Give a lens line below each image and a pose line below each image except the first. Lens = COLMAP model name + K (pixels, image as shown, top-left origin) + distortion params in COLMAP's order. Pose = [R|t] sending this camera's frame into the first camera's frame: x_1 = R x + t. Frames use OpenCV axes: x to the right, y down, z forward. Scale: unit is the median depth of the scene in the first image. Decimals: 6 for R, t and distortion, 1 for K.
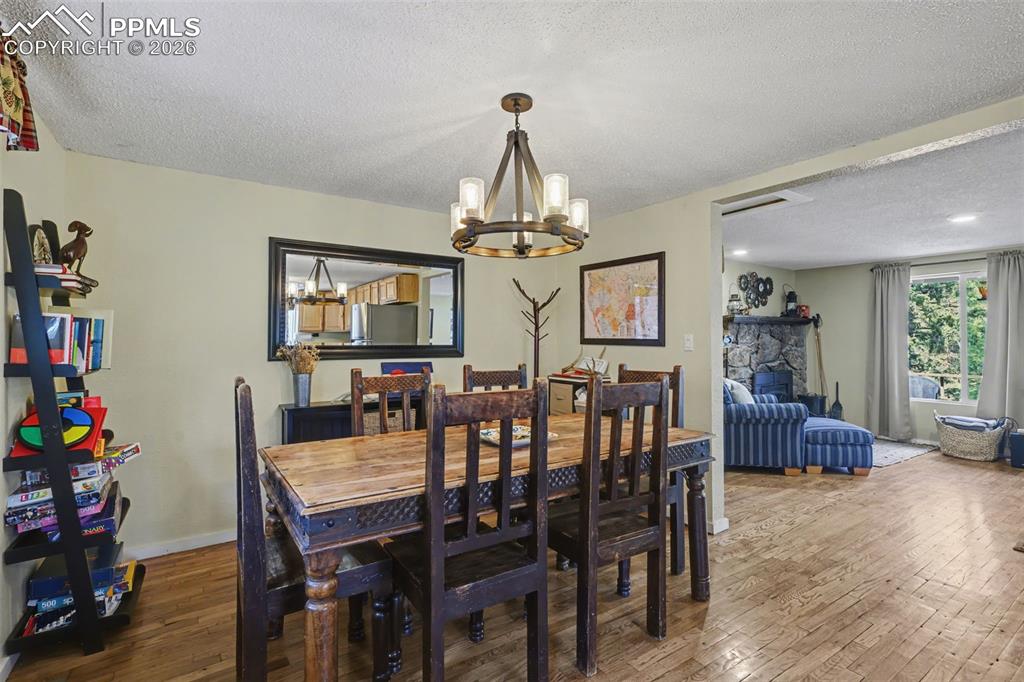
lens RADIAL K [[482.5, 0, 511.4], [0, 482.5, 330.3], [0, 0, 1]] dist [0.001376, 0.000480]
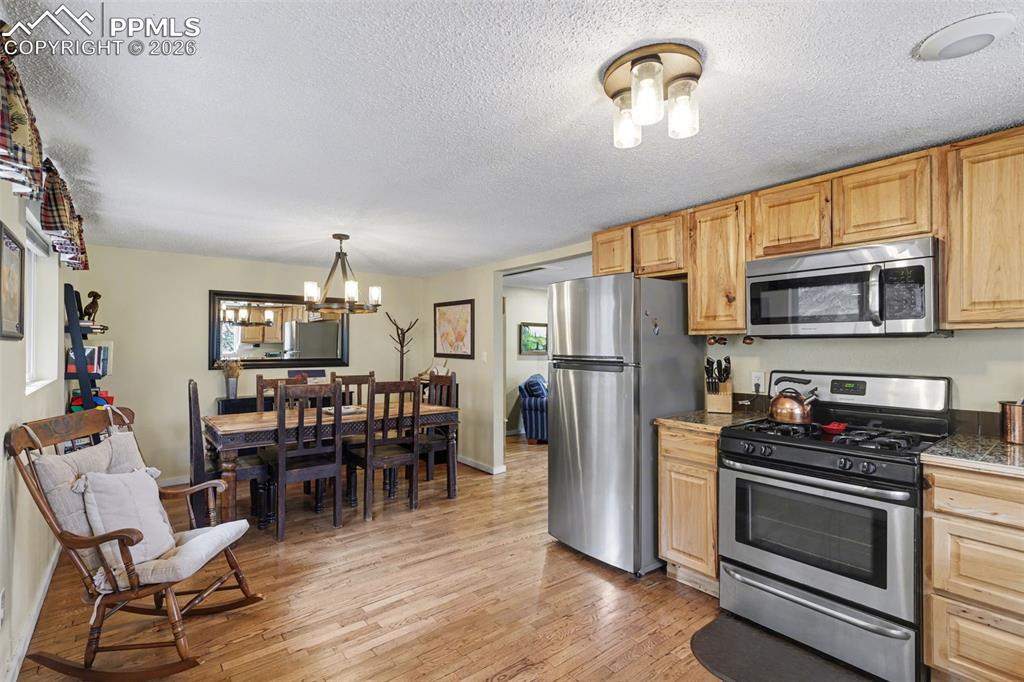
lens RADIAL K [[477.5, 0, 508.9], [0, 477.5, 342.8], [0, 0, 1]] dist [-0.002657, 0.000122]
pose [[0.996627, 0.001432, 0.082049, 0.334690], [-0.002651, 0.999888, 0.014746, -0.048711], [-0.082019, -0.014914, 0.996519, -0.611586]]
